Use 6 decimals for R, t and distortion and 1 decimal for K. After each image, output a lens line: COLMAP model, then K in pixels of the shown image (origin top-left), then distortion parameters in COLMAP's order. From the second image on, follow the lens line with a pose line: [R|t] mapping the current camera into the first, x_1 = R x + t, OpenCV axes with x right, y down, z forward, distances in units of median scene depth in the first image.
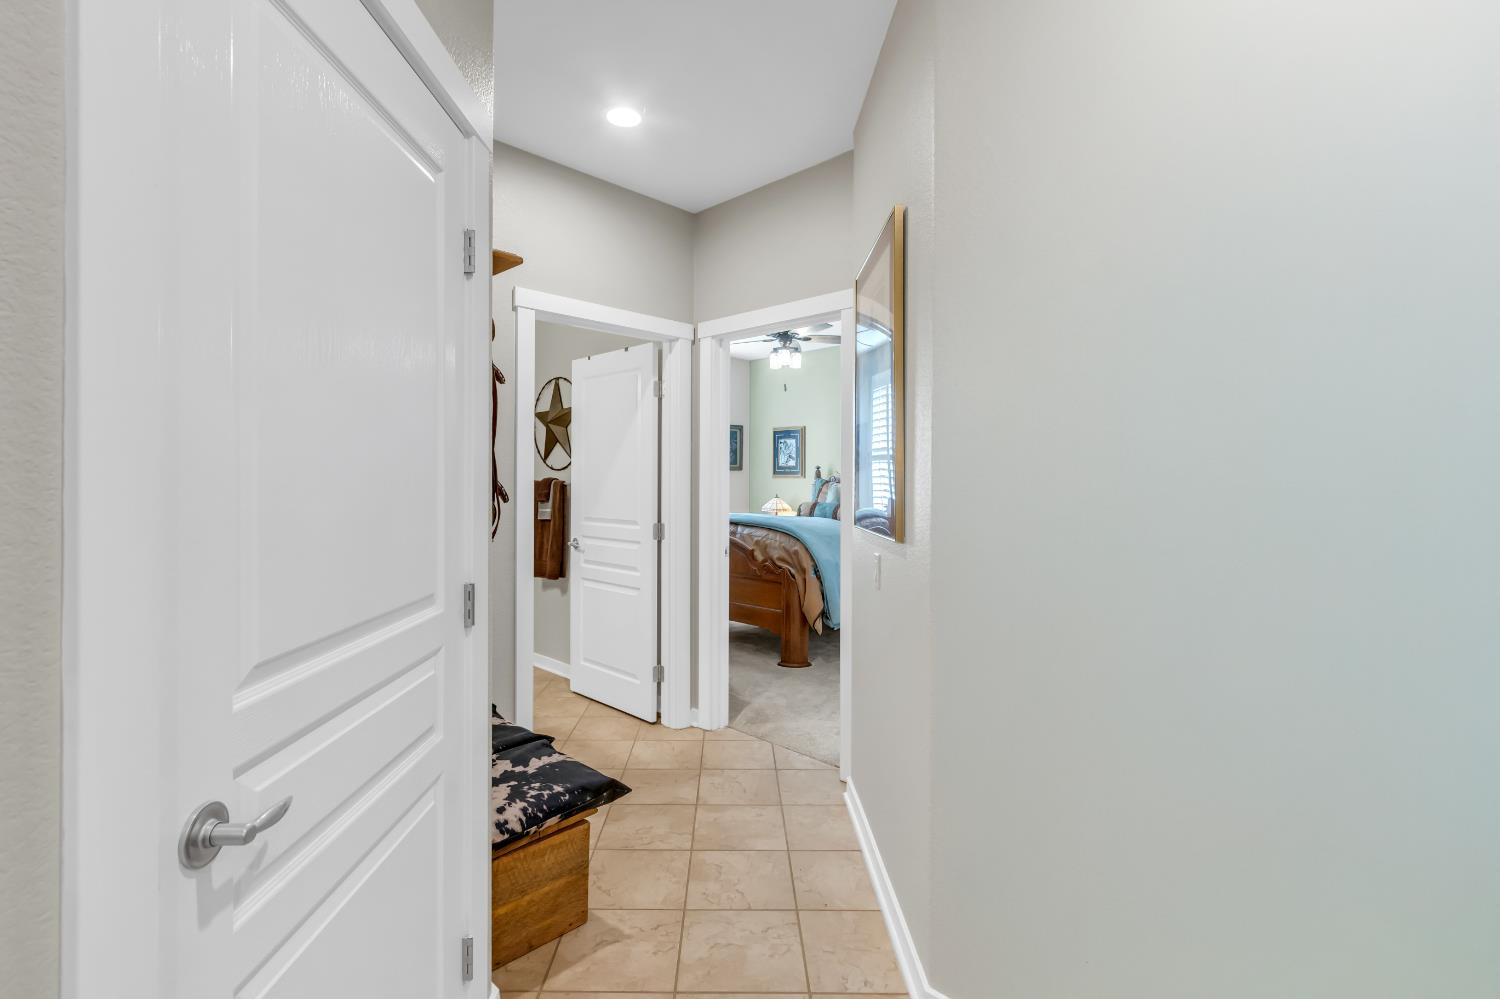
lens RADIAL K [[699.8, 0, 729.9], [0, 699.8, 480.0], [0, 0, 1]] dist [0.014773, 0.000028]
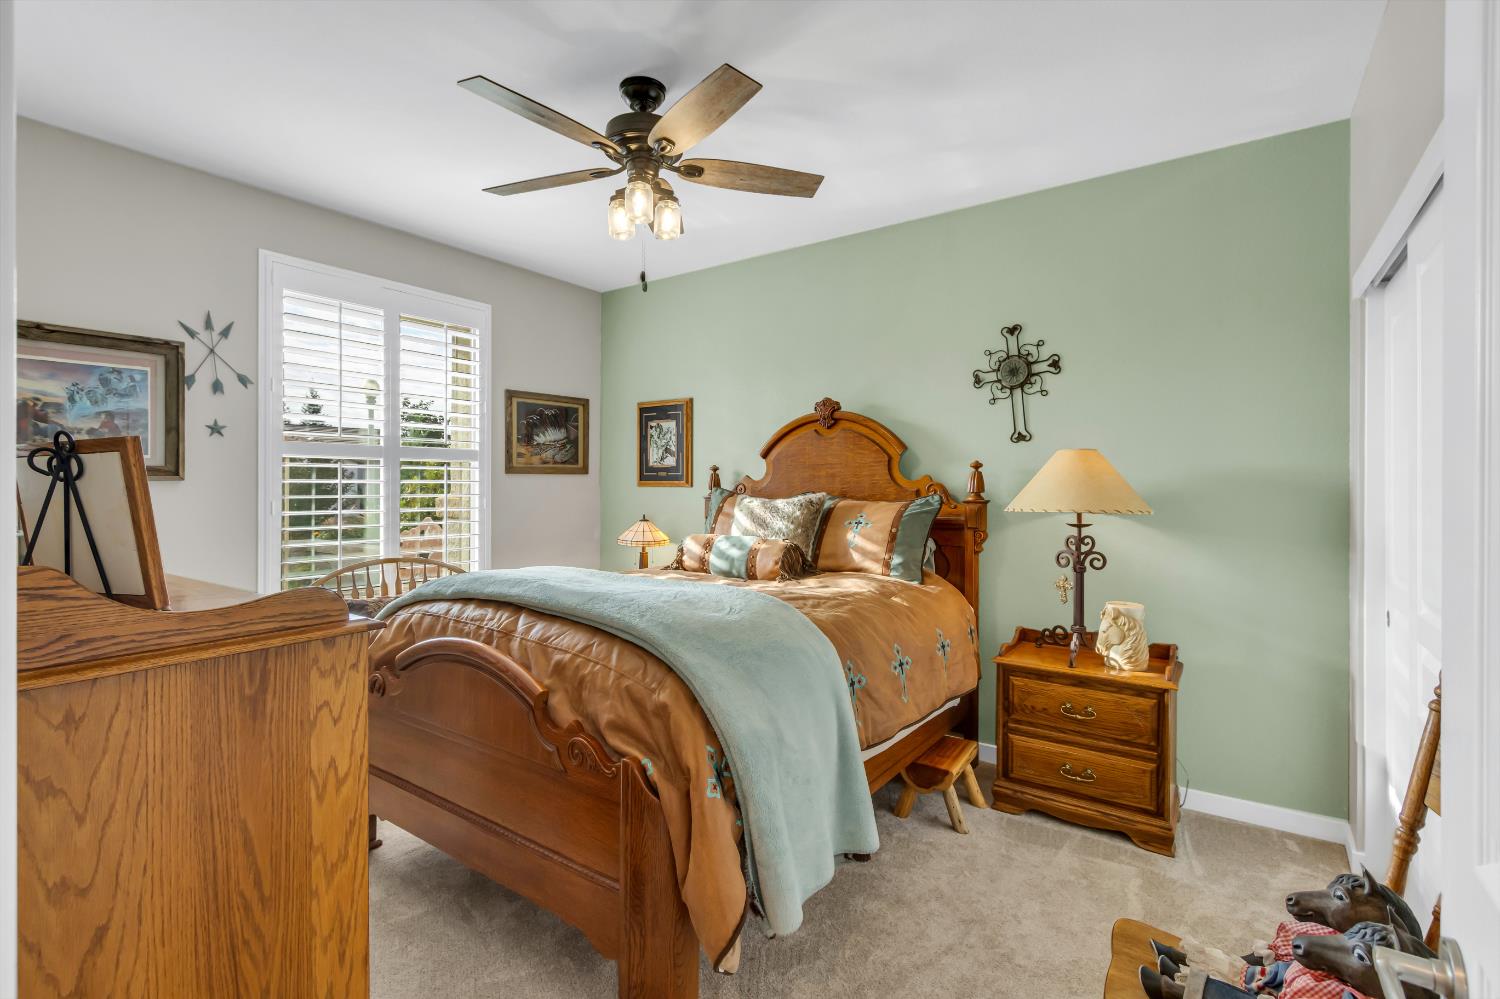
lens RADIAL K [[687.9, 0, 737.0], [0, 687.9, 487.0], [0, 0, 1]] dist [0.010611, -0.004049]
pose [[0.986037, -0.004846, 0.166457, 0.076616], [0.004305, 0.999984, 0.003609, -0.007258], [-0.166472, -0.002843, 0.986042, 0.677308]]
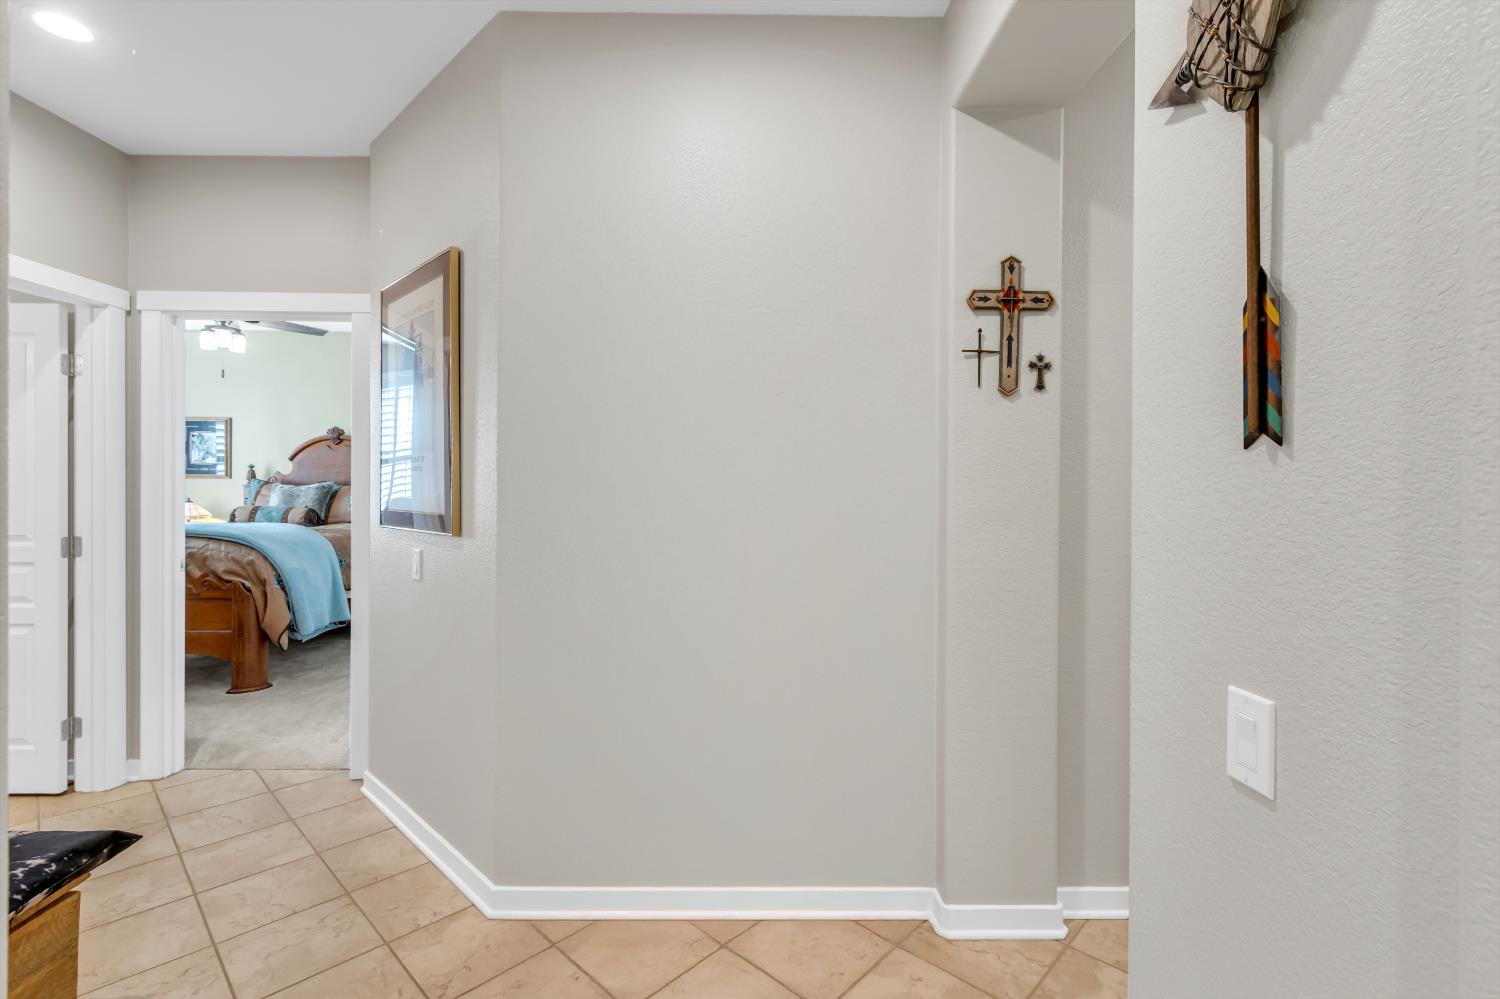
lens RADIAL K [[692.6, 0, 742.3], [0, 692.6, 485.5], [0, 0, 1]] dist [0.007753, -0.000737]
pose [[0.697082, -0.003722, 0.716982, -0.105383], [-0.001571, 0.999976, 0.006719, -0.001376], [-0.716990, -0.005810, 0.697059, -0.061855]]
